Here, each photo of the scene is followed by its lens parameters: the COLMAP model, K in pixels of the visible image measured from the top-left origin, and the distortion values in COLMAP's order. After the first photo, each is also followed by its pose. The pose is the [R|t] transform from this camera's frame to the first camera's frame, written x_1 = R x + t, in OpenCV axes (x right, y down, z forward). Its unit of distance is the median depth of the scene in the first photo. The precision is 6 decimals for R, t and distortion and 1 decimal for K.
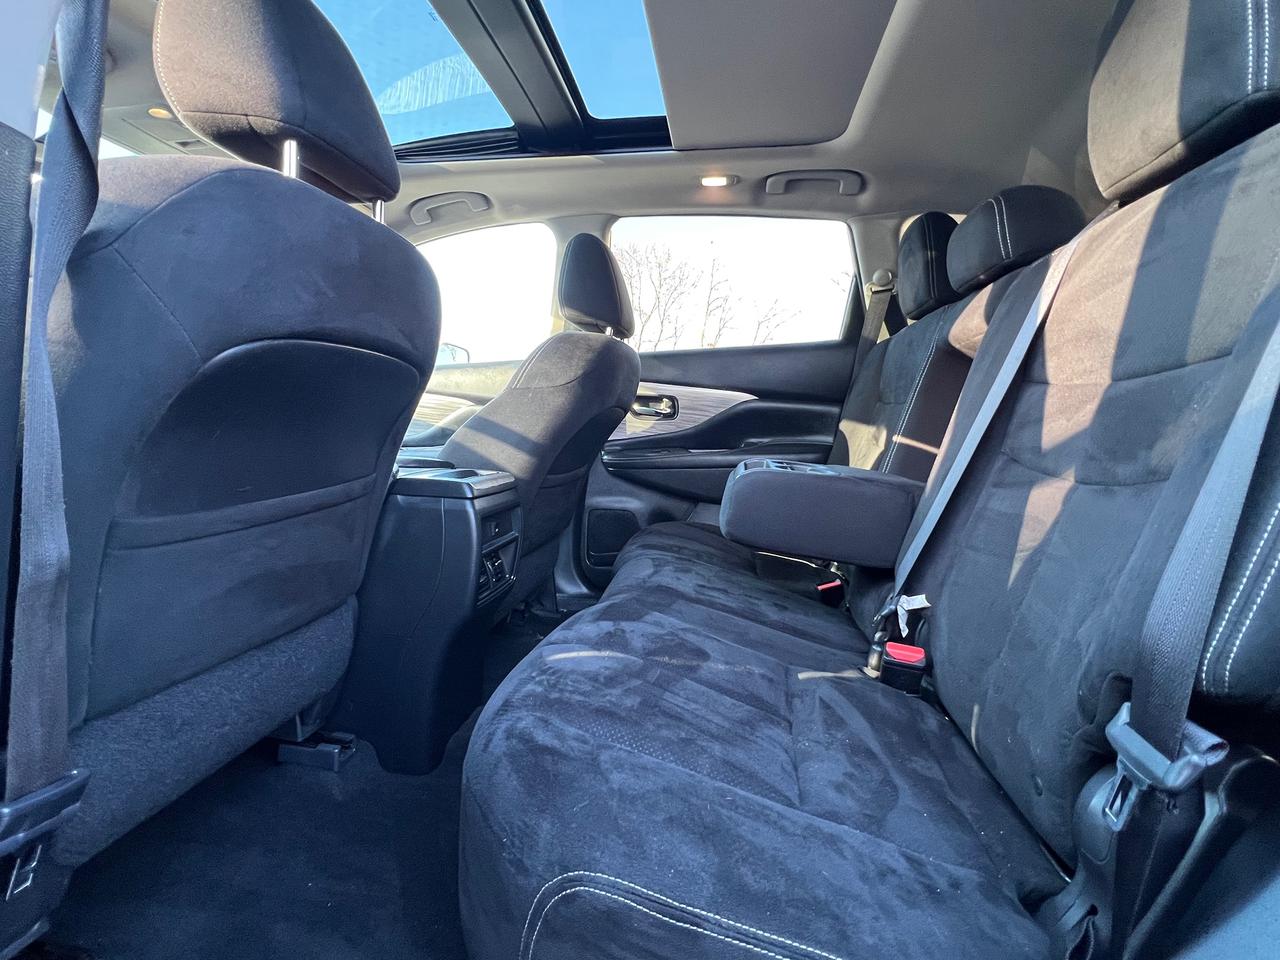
lens RADIAL K [[615.5, 0, 637.8], [0, 615.5, 479.7], [0, 0, 1]] dist [-0.001990, 0.000222]
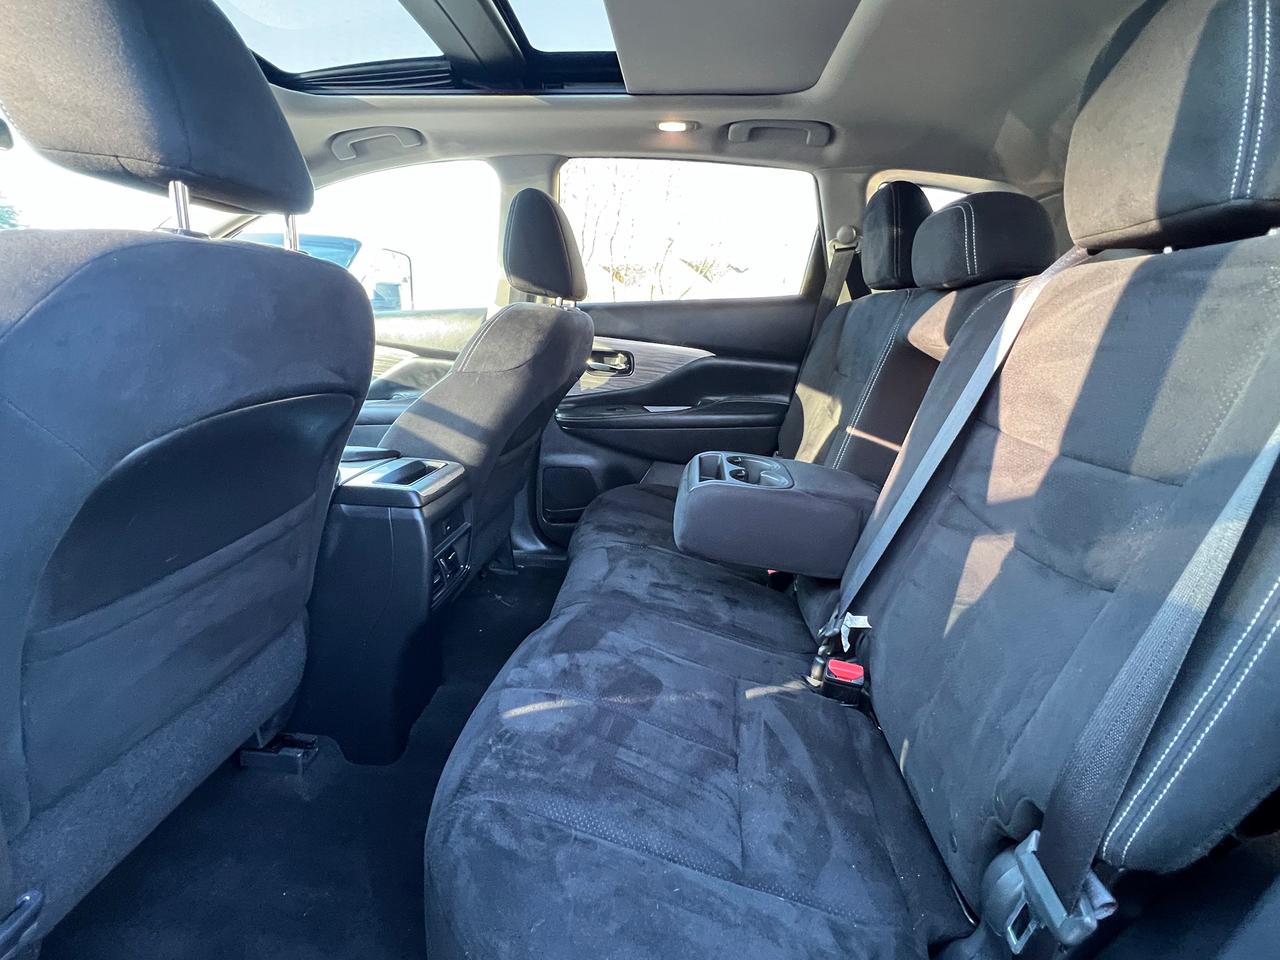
lens RADIAL K [[615.5, 0, 637.8], [0, 615.5, 479.7], [0, 0, 1]] dist [-0.001990, 0.000222]
pose [[0.997632, -0.012109, 0.067702, 0.009335], [0.000651, 0.985998, 0.166757, -0.217501], [-0.068774, -0.166318, 0.983671, 0.036443]]
